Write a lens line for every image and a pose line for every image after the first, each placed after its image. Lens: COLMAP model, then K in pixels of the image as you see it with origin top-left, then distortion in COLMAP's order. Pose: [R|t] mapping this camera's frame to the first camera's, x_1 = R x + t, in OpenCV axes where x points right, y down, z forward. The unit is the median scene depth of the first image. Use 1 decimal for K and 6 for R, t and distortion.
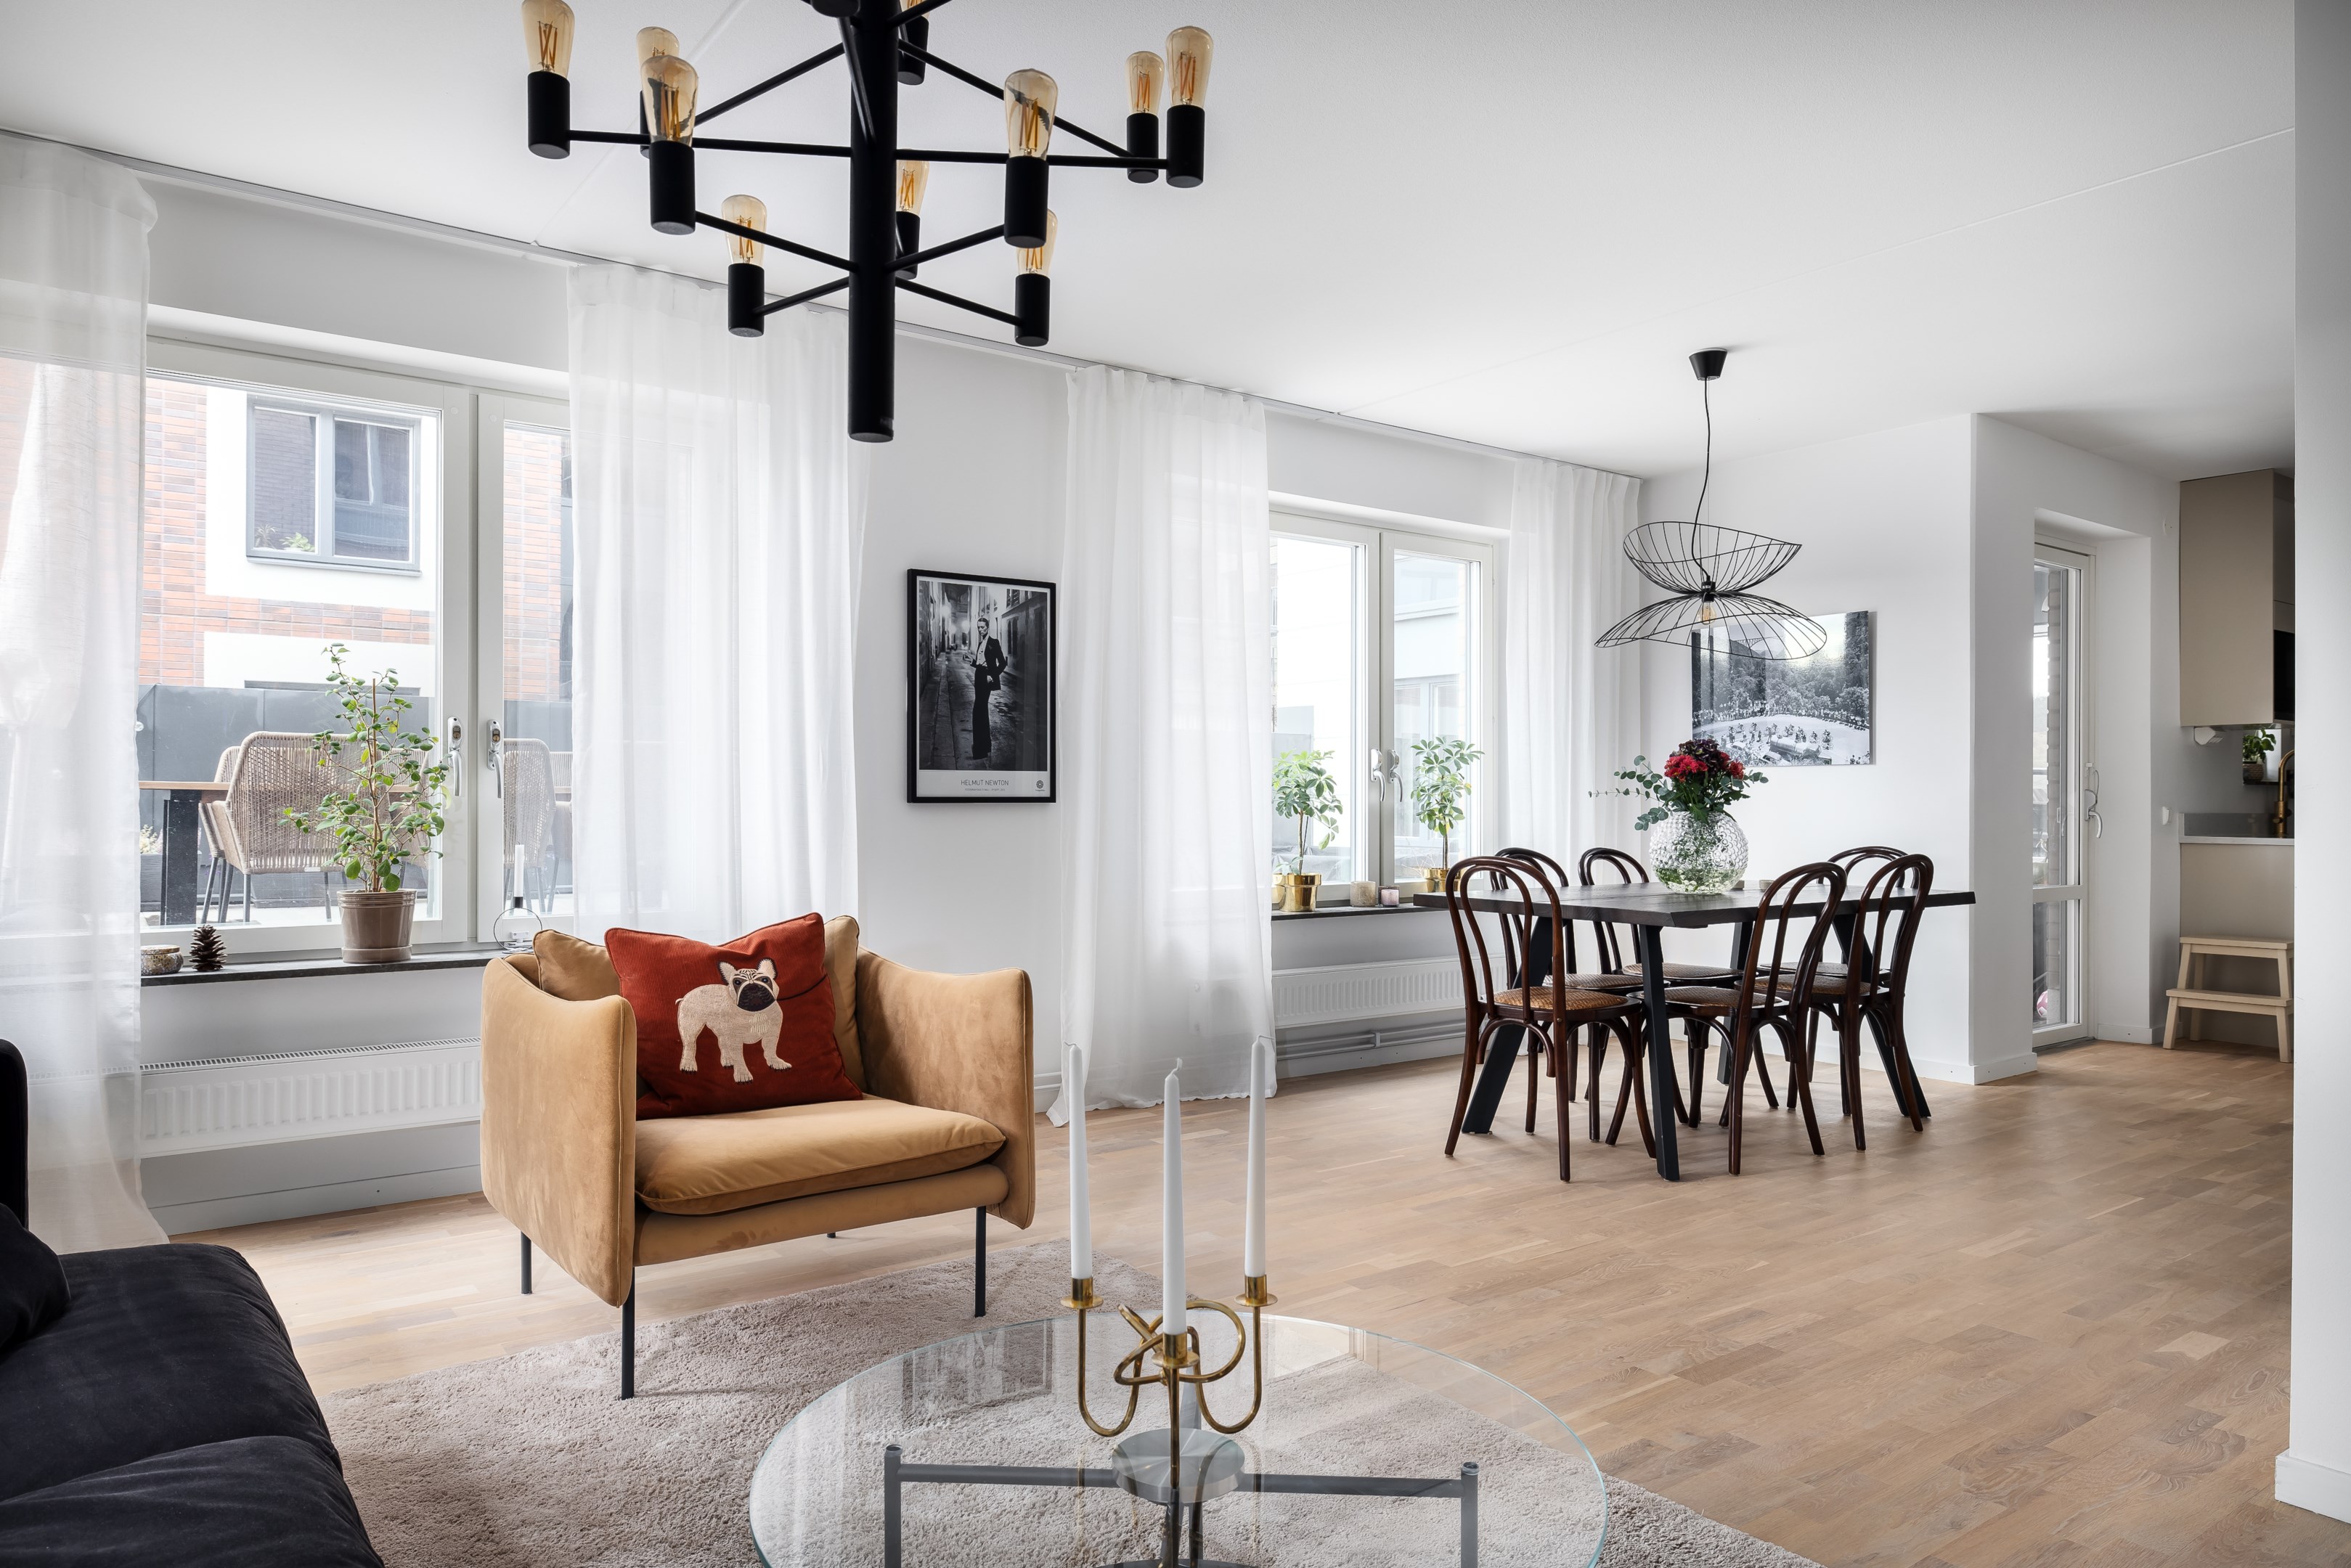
lens RADIAL K [[1507.5, 0, 1179.9], [0, 1507.5, 795.6], [0, 0, 1]] dist [0.008857, -0.002687]
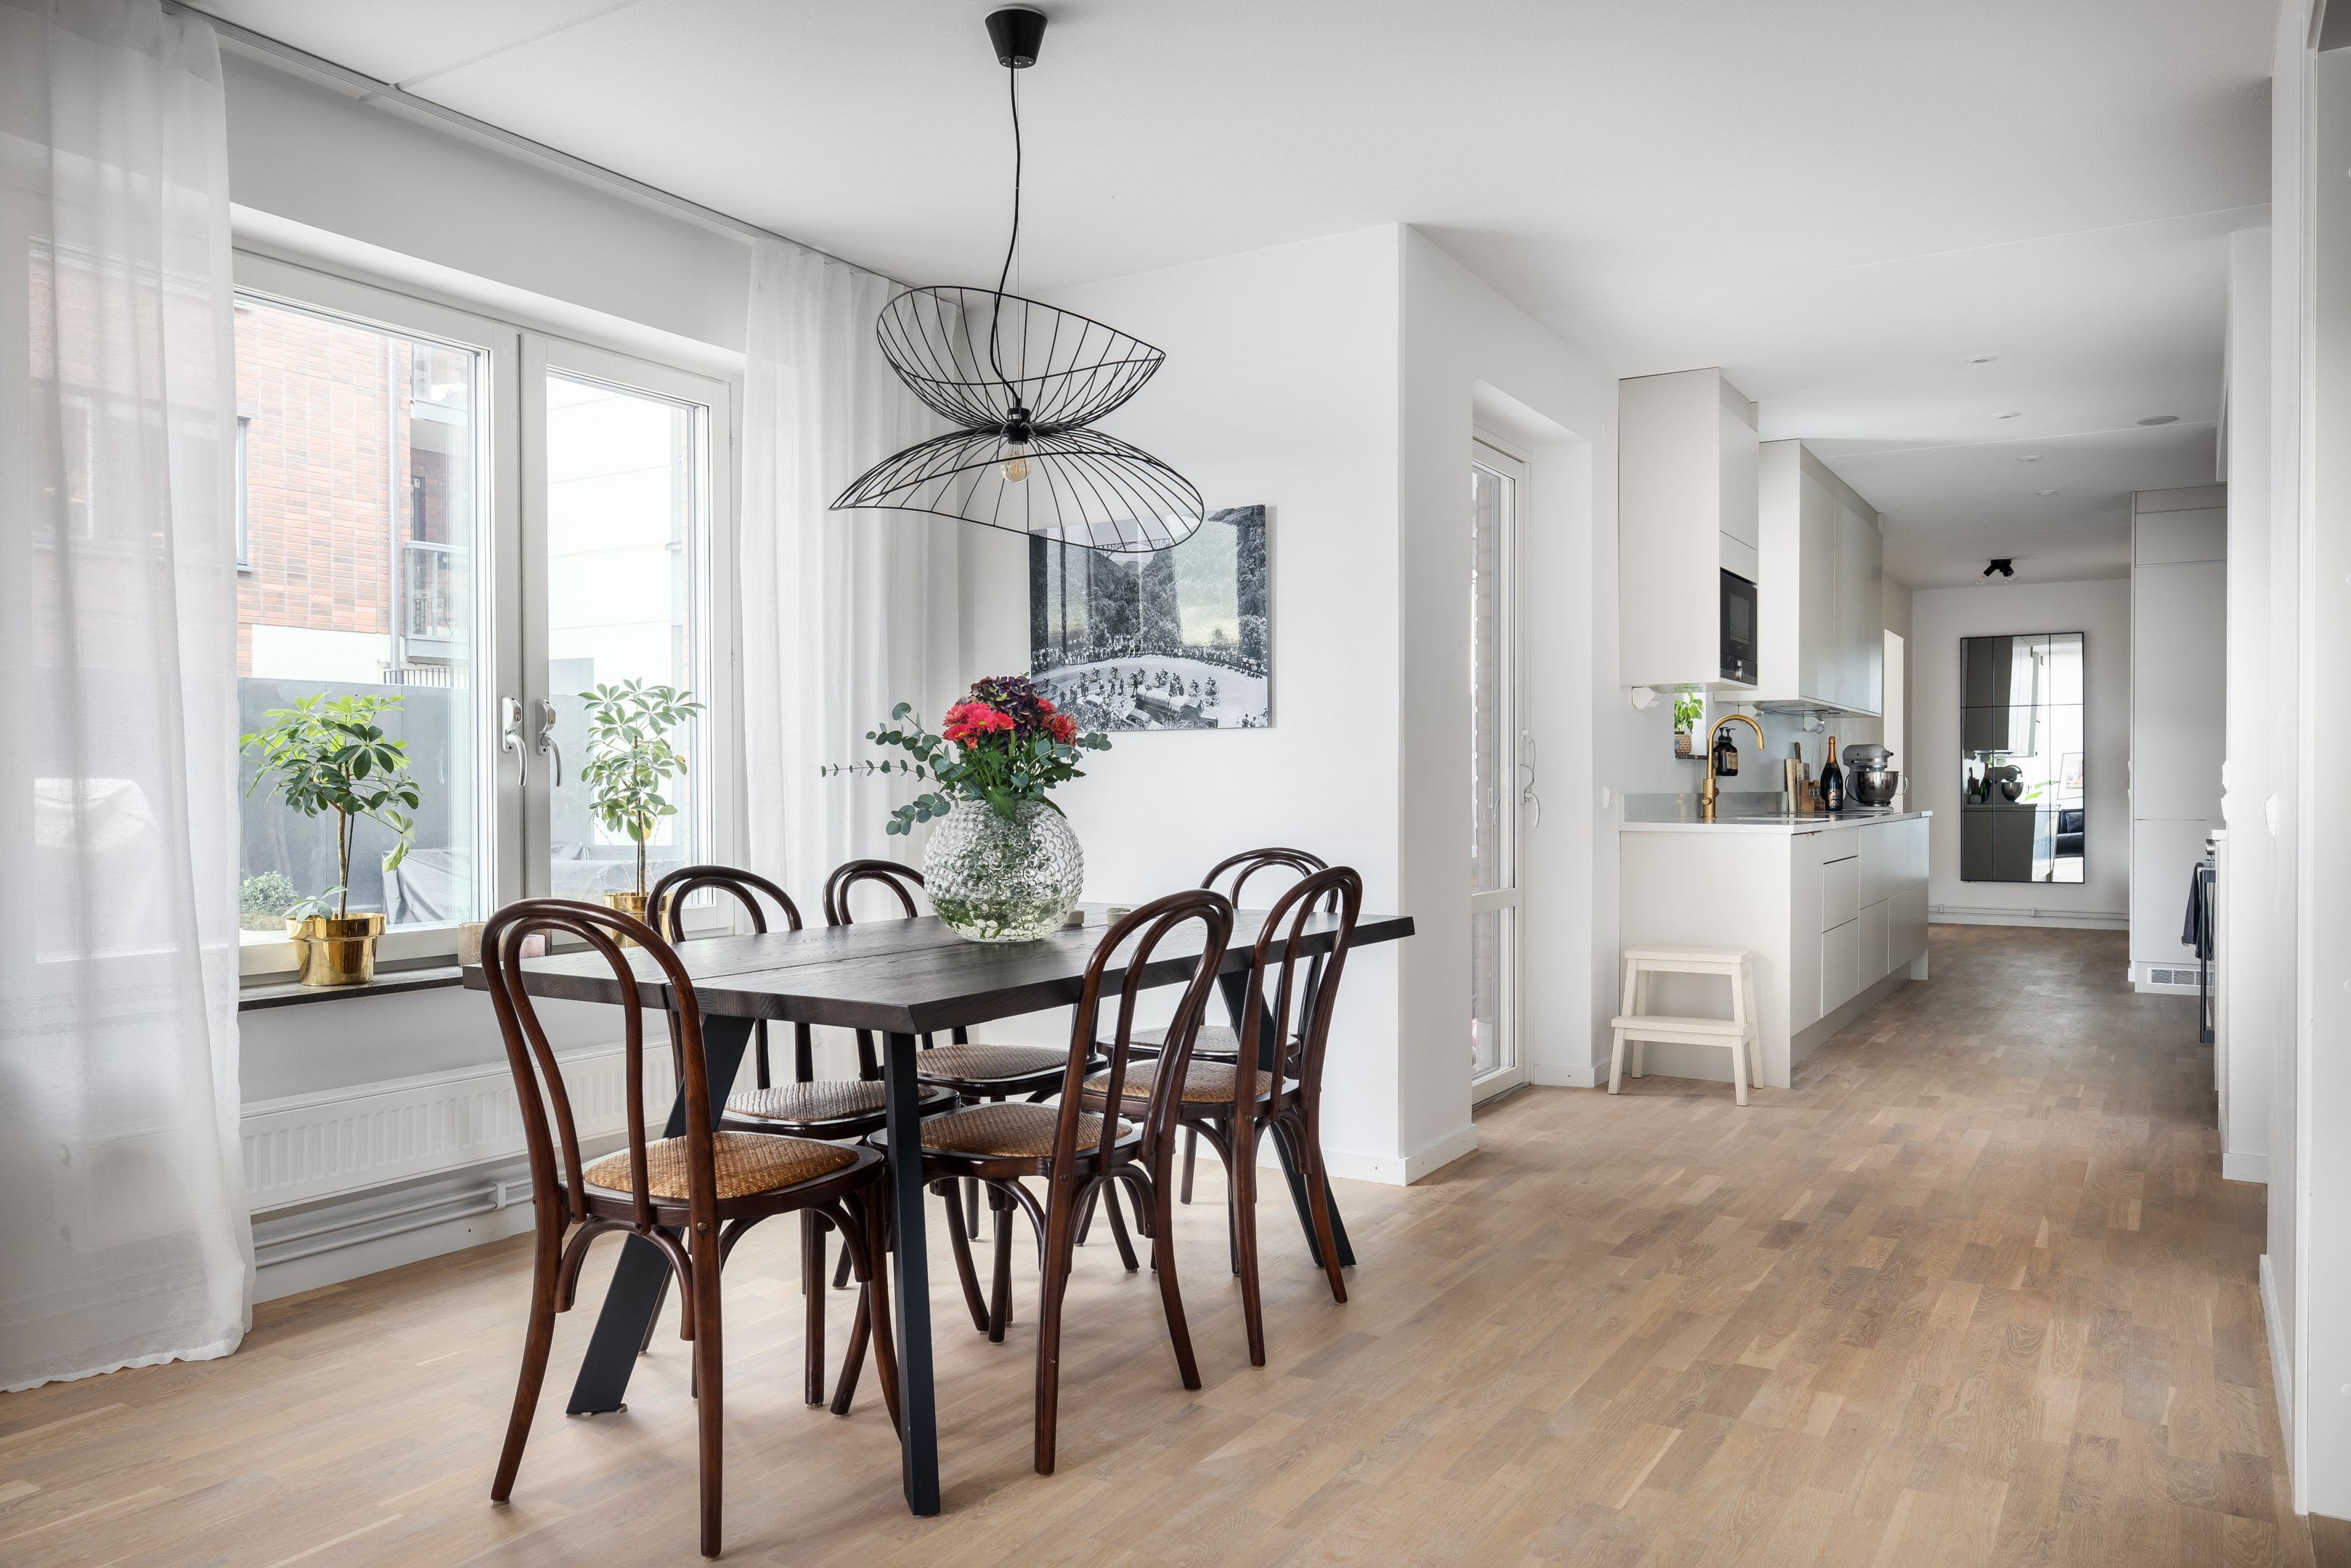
lens RADIAL K [[1623.6, 0, 1168.6], [0, 1623.6, 796.1], [0, 0, 1]] dist [-0.000101, 0.001189]
pose [[0.932895, -0.008824, 0.360039, 0.164142], [0.004694, 0.999913, 0.012345, 0.001498], [-0.360117, -0.009826, 0.932855, 0.361838]]
